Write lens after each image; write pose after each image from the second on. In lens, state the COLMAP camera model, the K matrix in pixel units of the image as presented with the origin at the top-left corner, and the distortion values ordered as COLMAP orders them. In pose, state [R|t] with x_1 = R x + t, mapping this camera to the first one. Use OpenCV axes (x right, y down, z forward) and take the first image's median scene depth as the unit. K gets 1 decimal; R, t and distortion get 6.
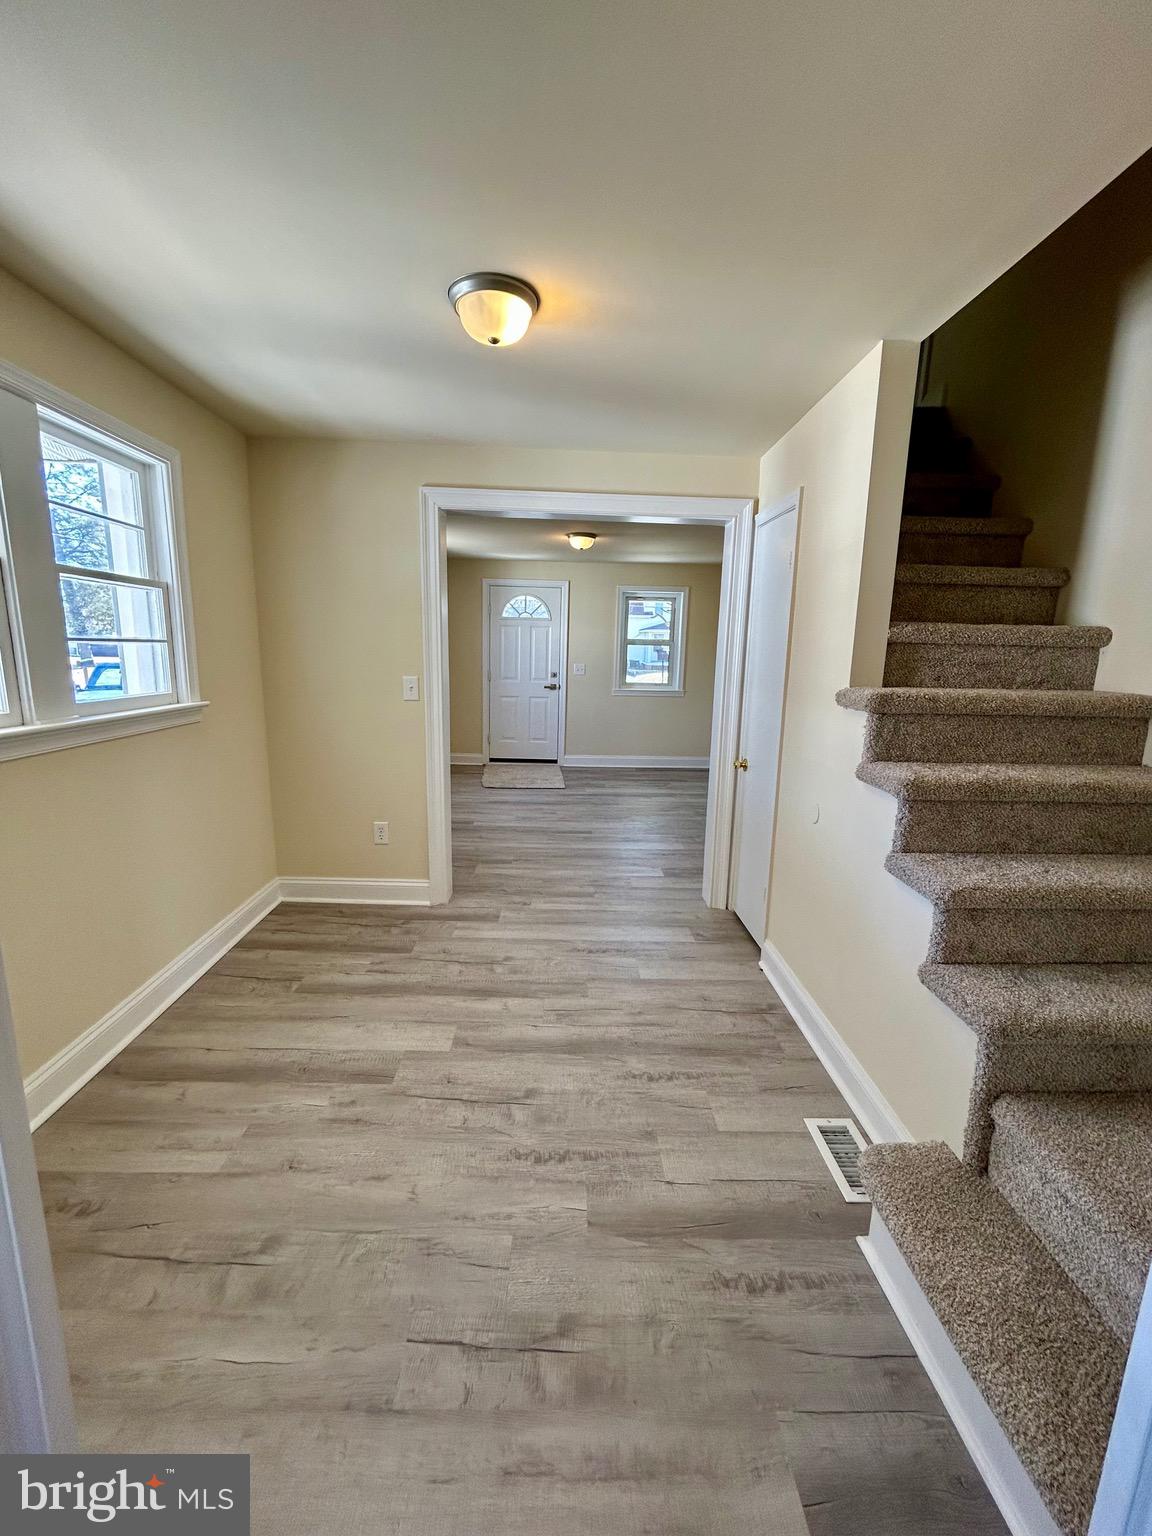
lens RADIAL K [[624.9, 0, 576.0], [0, 624.9, 768.0], [0, 0, 1]] dist [-0.001385, 0.000410]
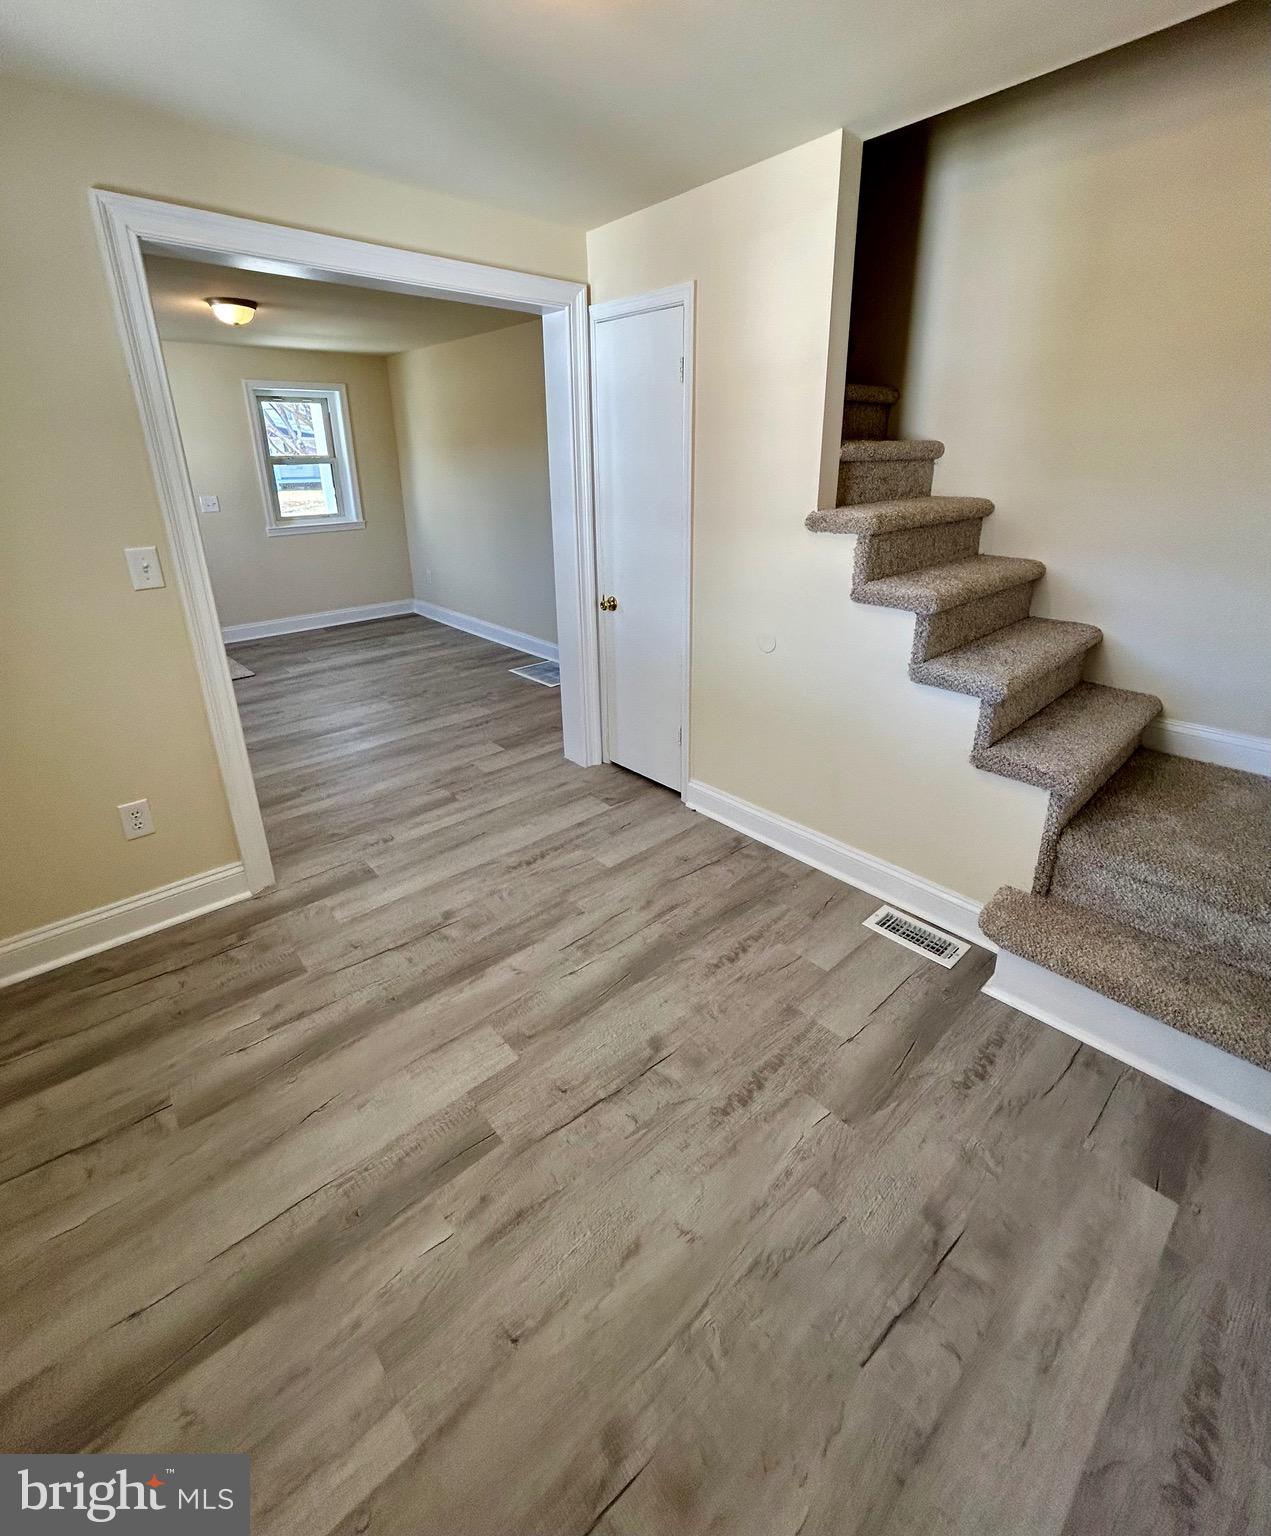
lens RADIAL K [[688.6, 0, 638.5], [0, 688.6, 688.9], [0, 0, 1]] dist [-0.001227, -0.000204]
pose [[0.756792, -0.239221, 0.608308, -0.416804], [0.153336, 0.969628, 0.190548, -0.087030], [-0.635416, -0.050930, 0.770488, 0.265236]]
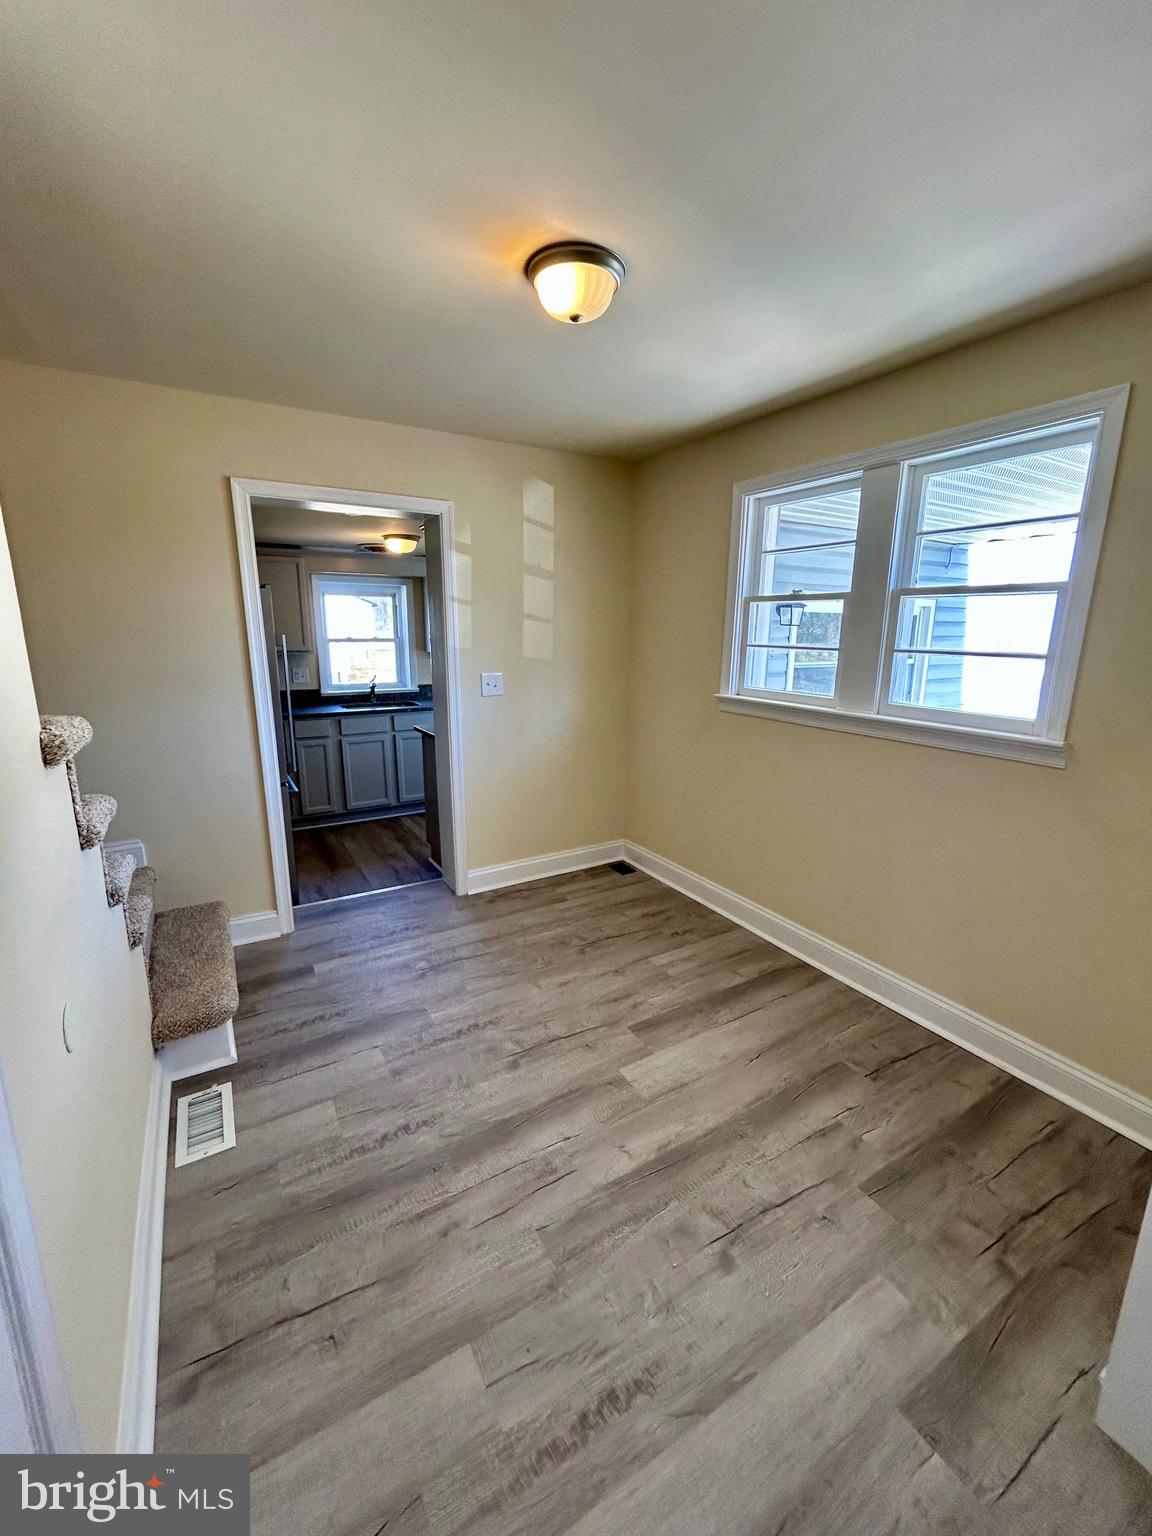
lens RADIAL K [[624.9, 0, 576.0], [0, 624.9, 768.0], [0, 0, 1]] dist [-0.001385, 0.000410]
pose [[-0.872929, 0.079165, -0.481381, 0.245160], [-0.118360, 0.922896, 0.366406, -0.281549], [0.473271, 0.376823, -0.796253, 1.345973]]
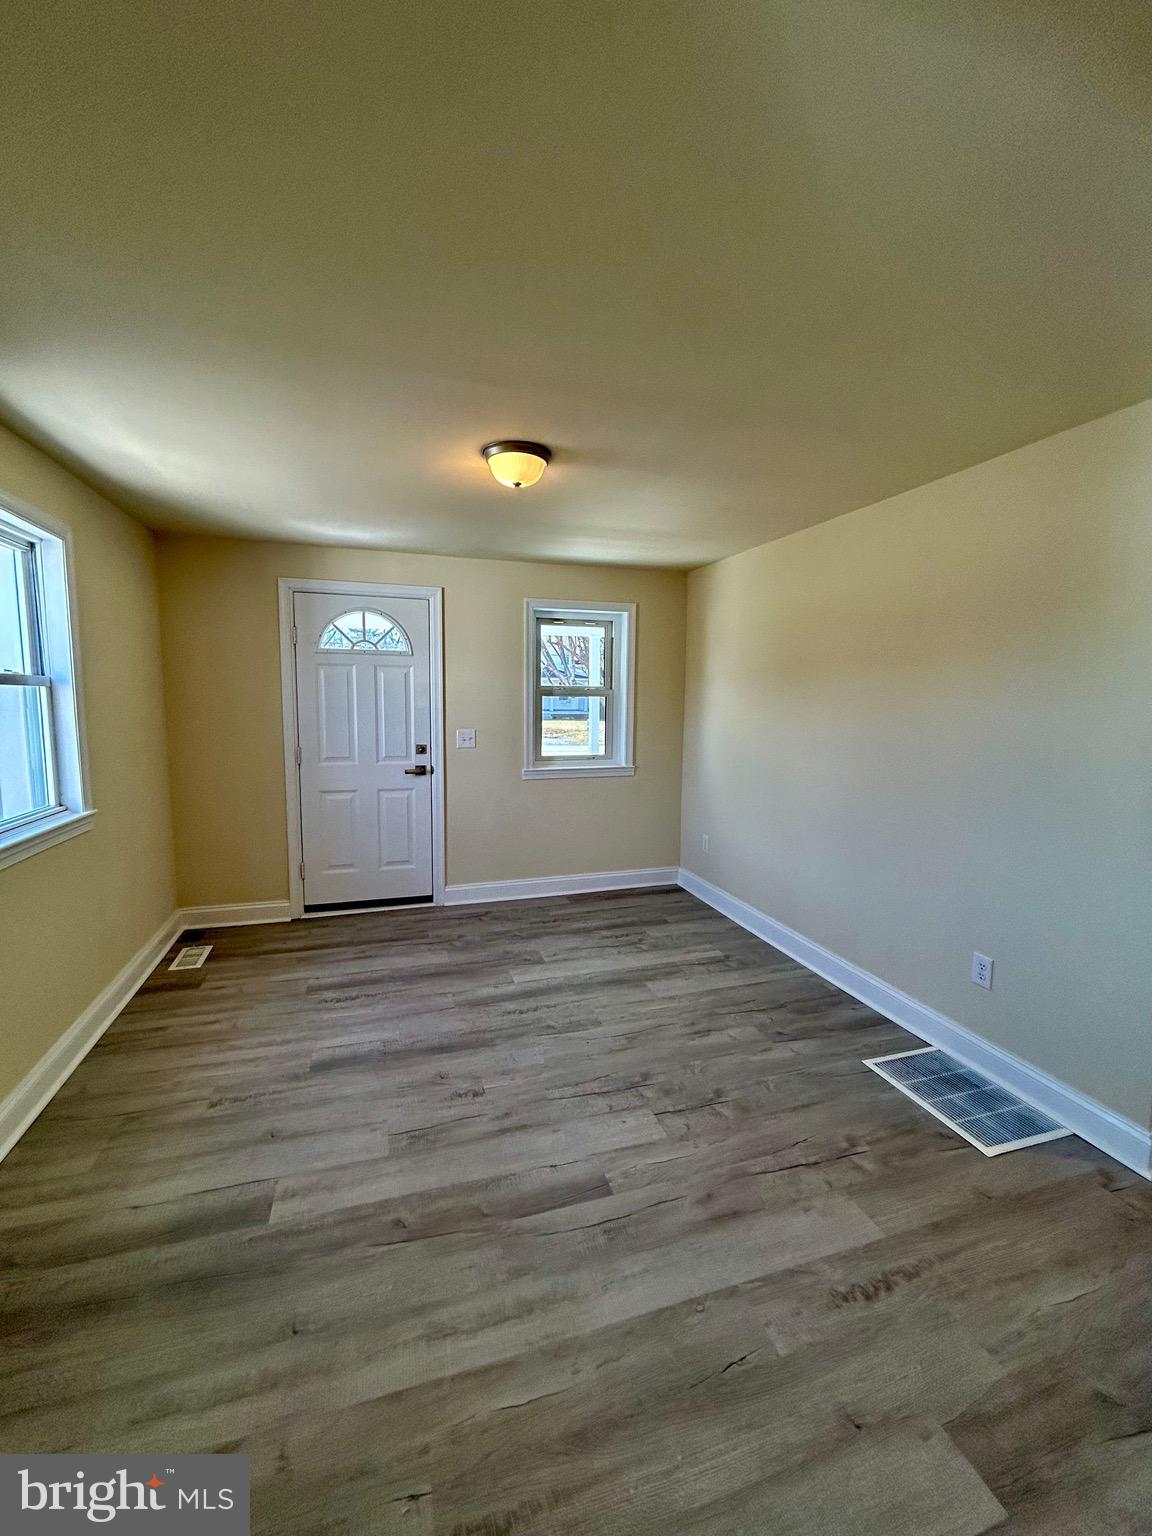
lens RADIAL K [[624.9, 0, 576.0], [0, 624.9, 768.0], [0, 0, 1]] dist [-0.001385, 0.000410]
pose [[0.959504, -0.046709, 0.277796, -0.166681], [0.067207, 0.995637, -0.064724, -0.242294], [-0.273561, 0.080773, 0.958457, 1.170949]]
